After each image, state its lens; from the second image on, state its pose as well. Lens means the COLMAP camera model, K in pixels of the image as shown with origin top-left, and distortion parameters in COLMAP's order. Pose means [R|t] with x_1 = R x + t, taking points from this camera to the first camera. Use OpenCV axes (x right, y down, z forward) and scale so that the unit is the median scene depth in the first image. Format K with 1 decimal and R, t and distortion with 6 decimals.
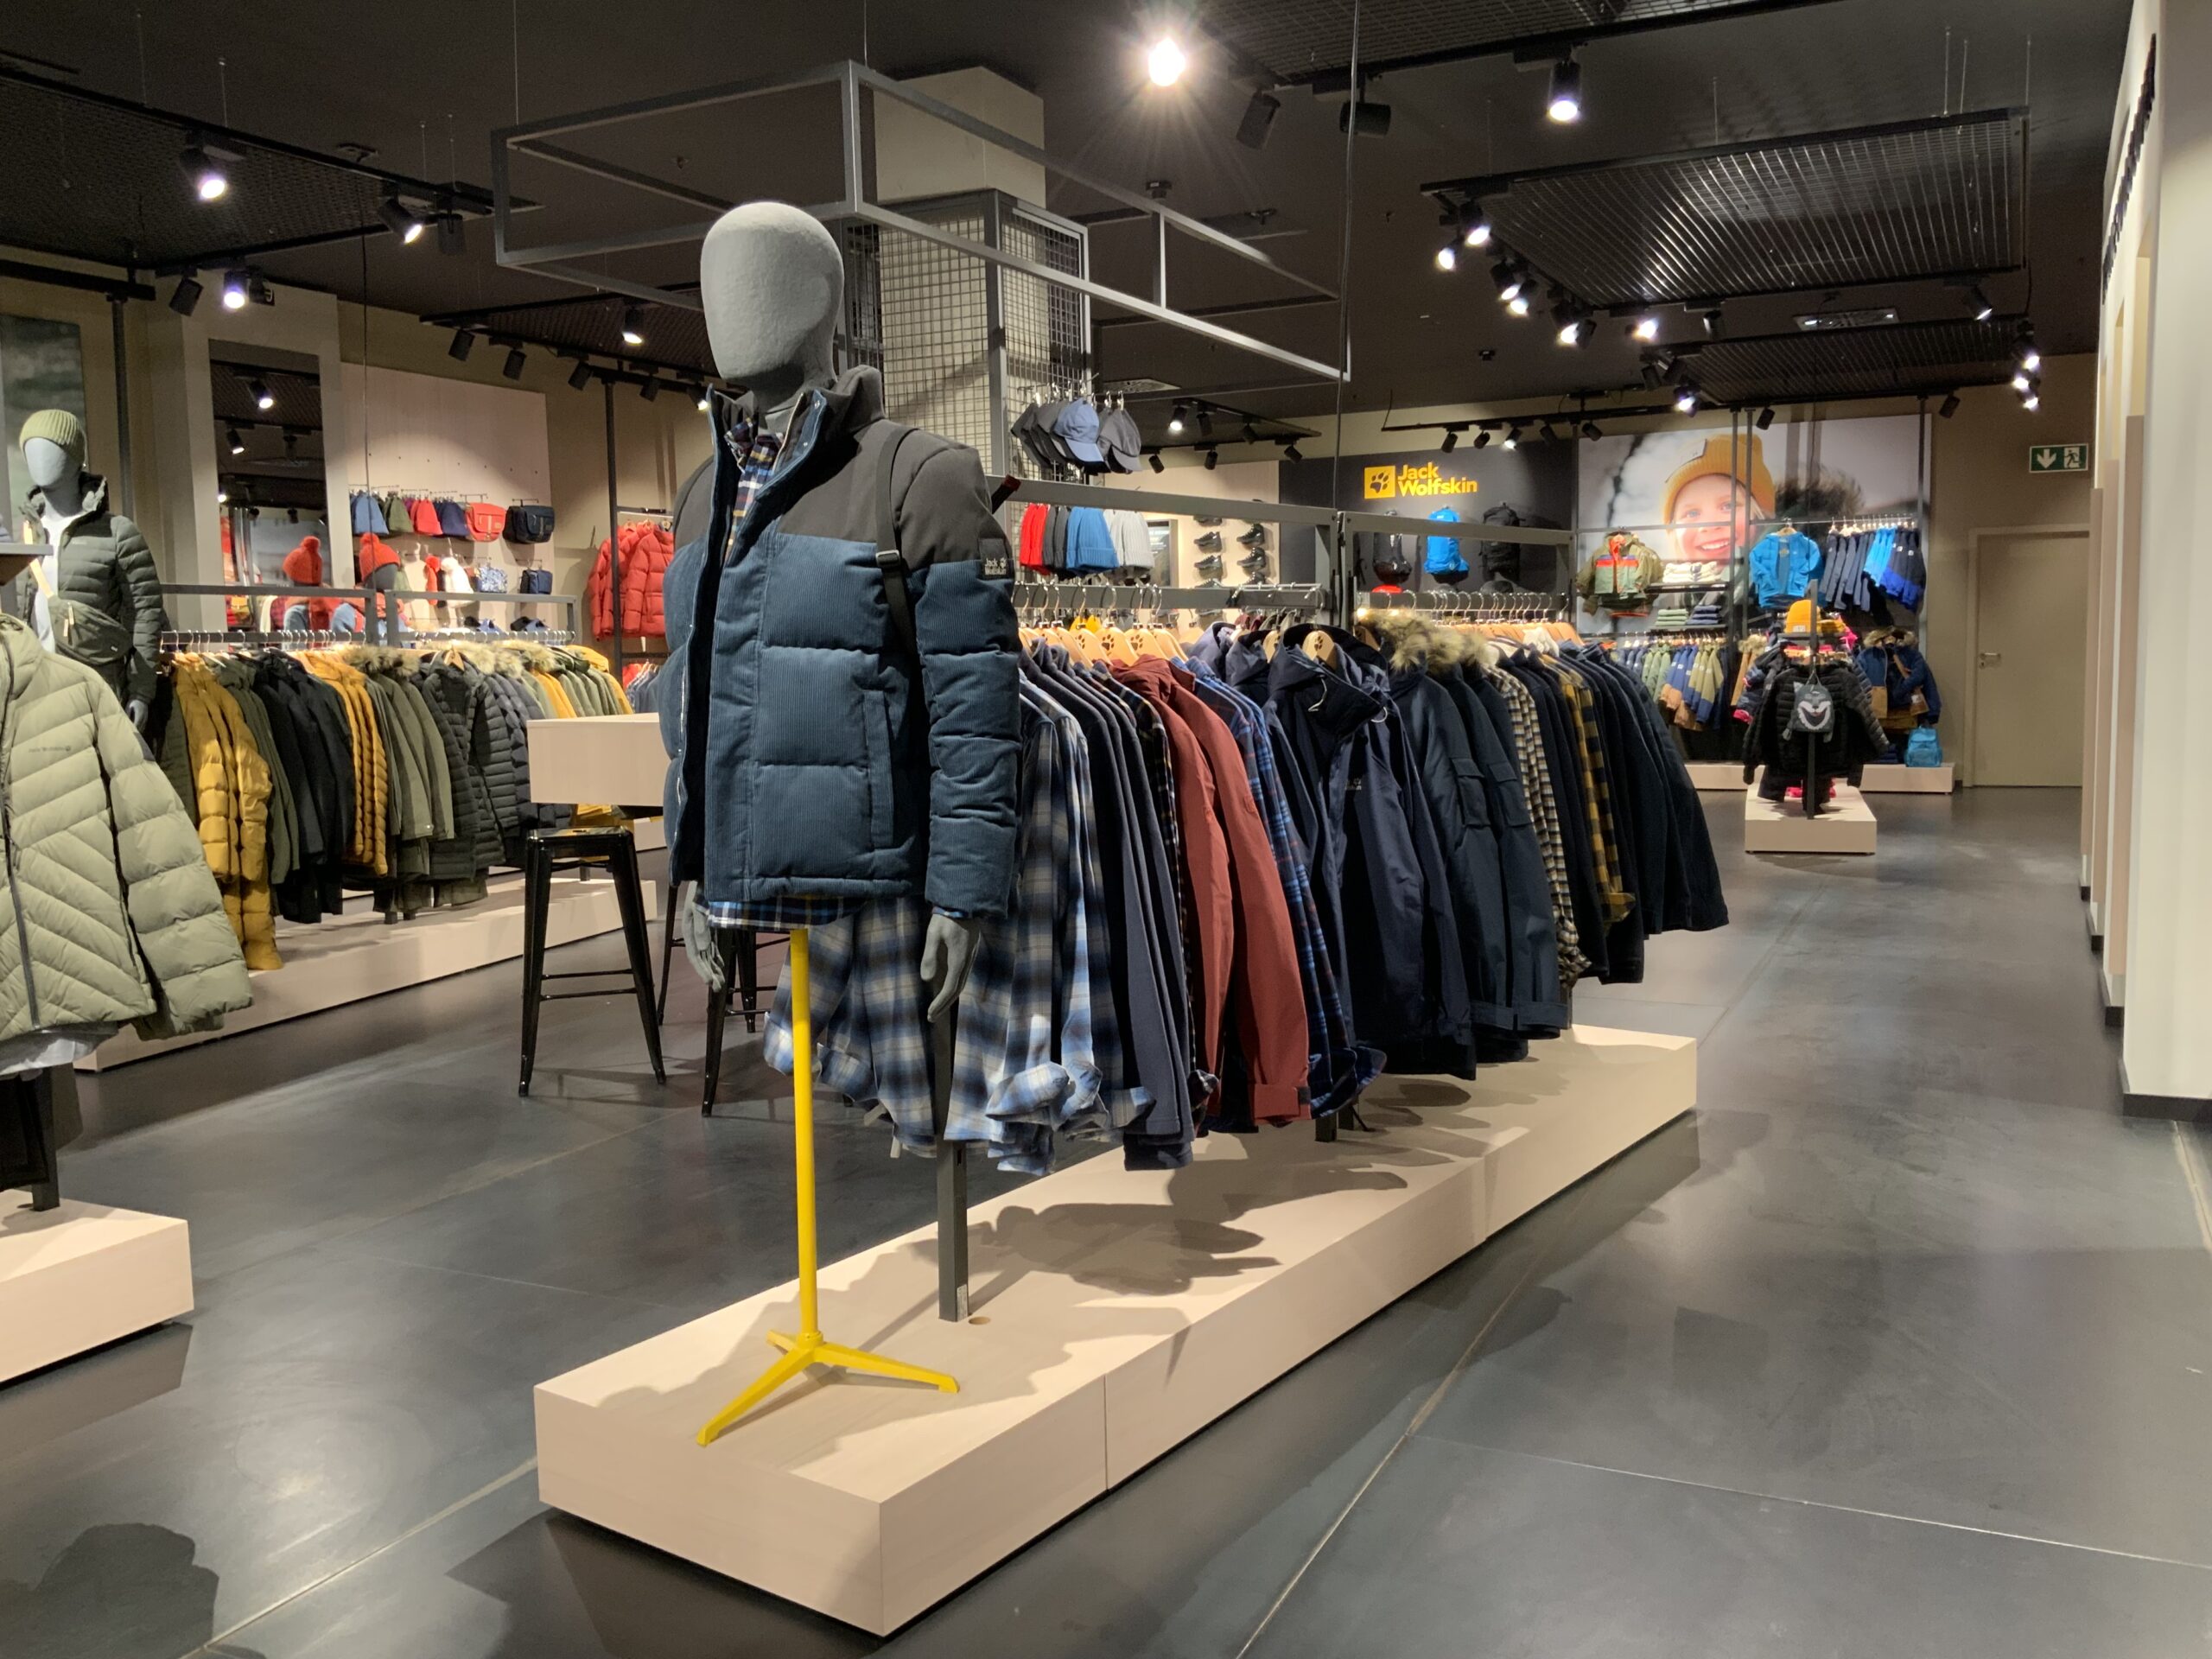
lens RADIAL K [[1824.3, 0, 1103.2], [0, 1824.3, 823.3], [0, 0, 1]] dist [0.077663, -0.149789]
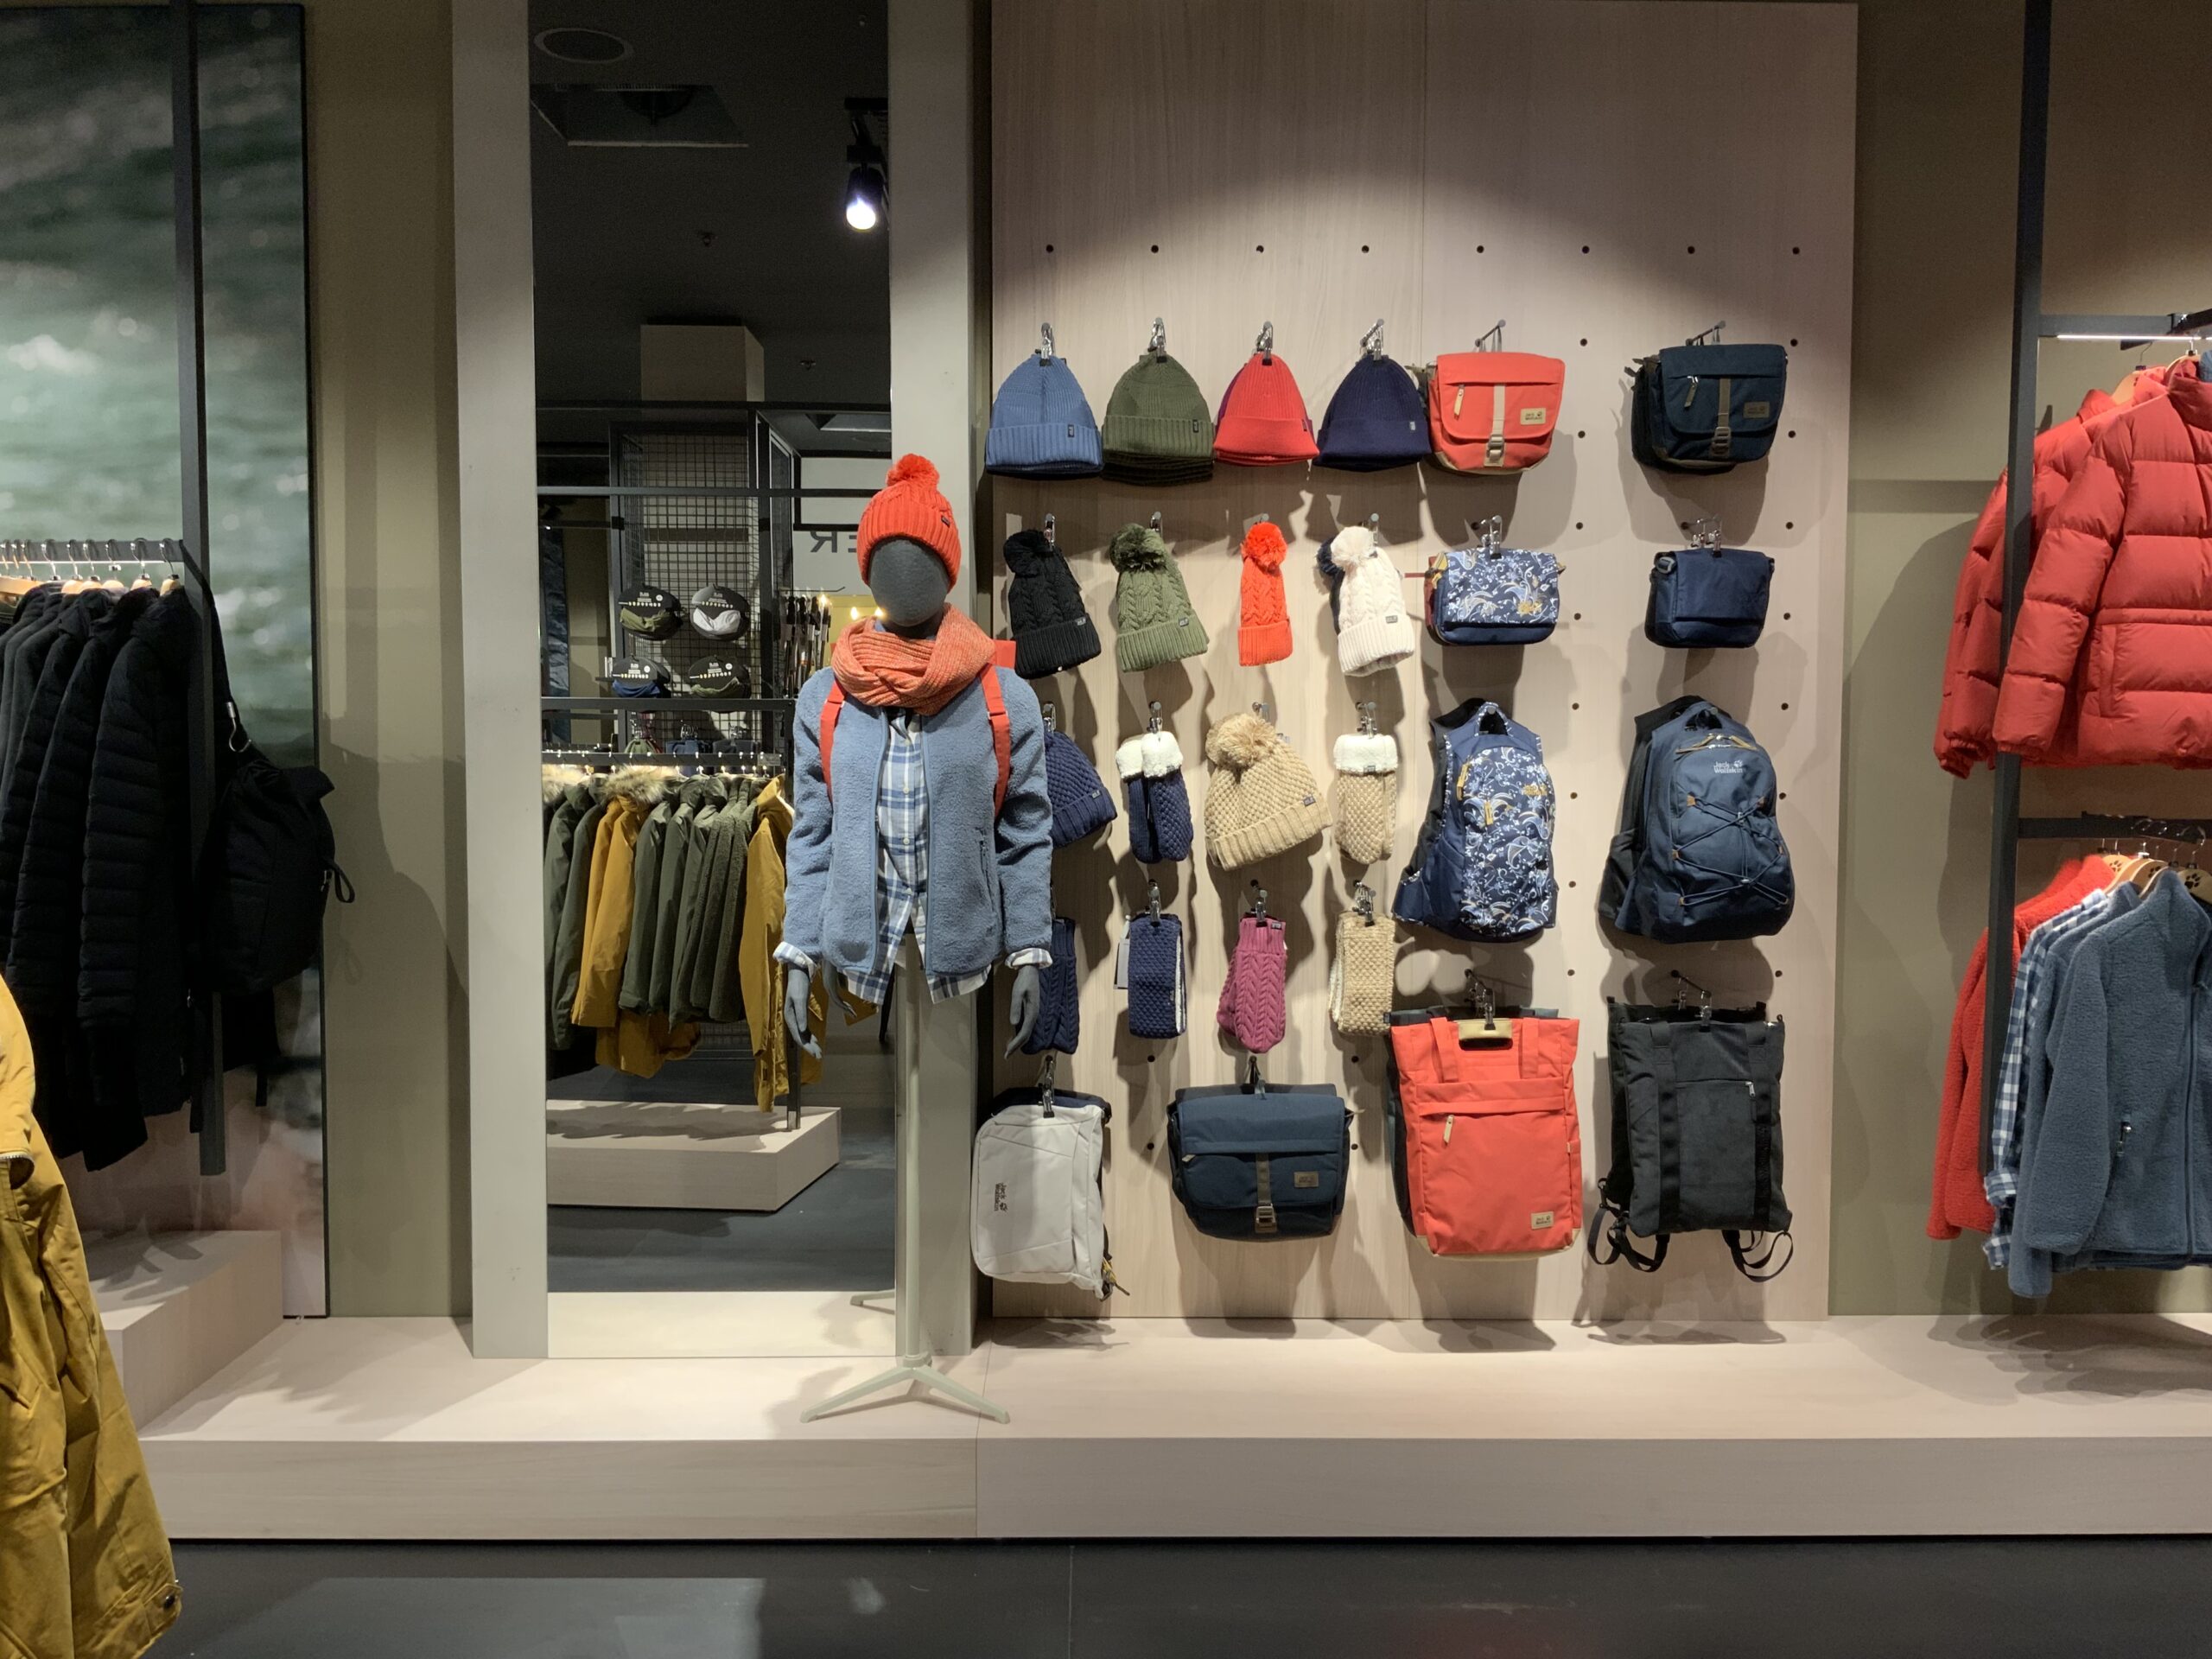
lens RADIAL K [[1824.3, 0, 1103.0], [0, 1824.3, 829.3], [0, 0, 1]] dist [0.077663, -0.149789]
pose [[0.460724, 0.065473, -0.885125, -0.061111], [-0.097642, 0.994961, 0.022773, -0.074994], [0.882156, 0.075933, 0.464795, 0.658768]]
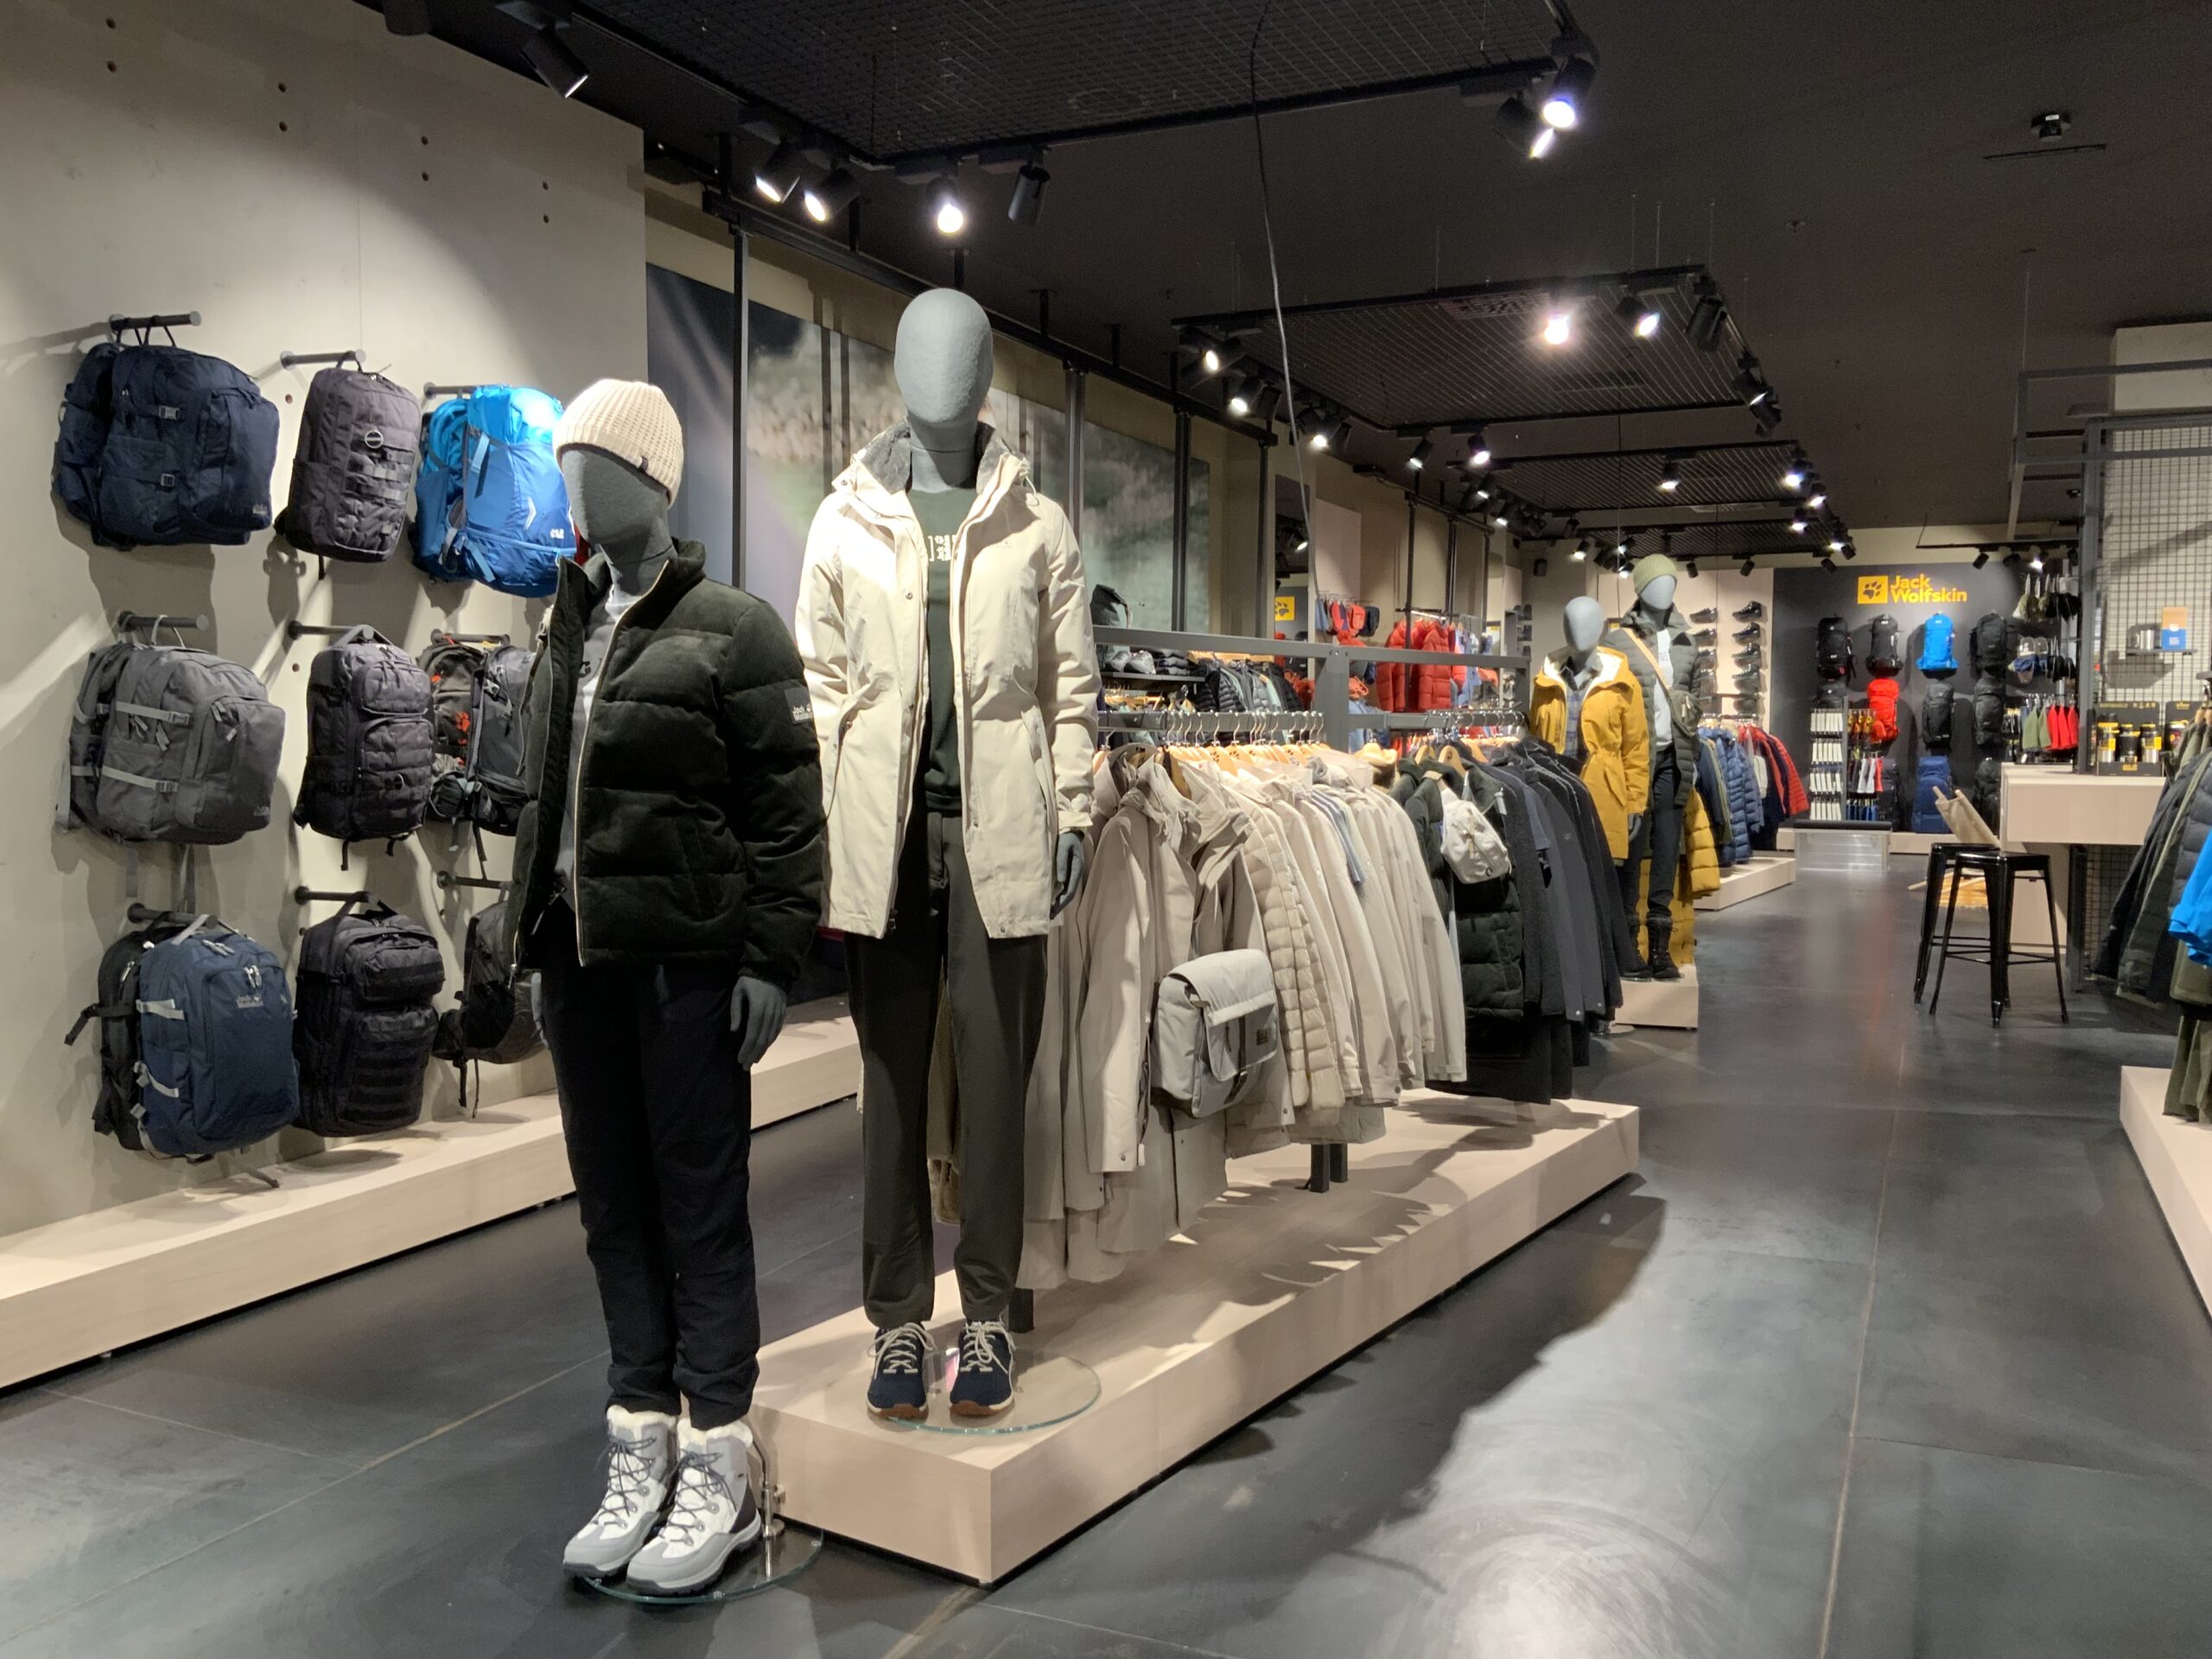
lens RADIAL K [[1824.3, 0, 1110.0], [0, 1824.3, 835.7], [0, 0, 1]] dist [0.077663, -0.149789]
pose [[0.999379, 0.019747, 0.029175, -0.442280], [-0.018774, 0.999271, -0.033254, 0.019034], [-0.029811, 0.032685, 0.999021, -0.167208]]
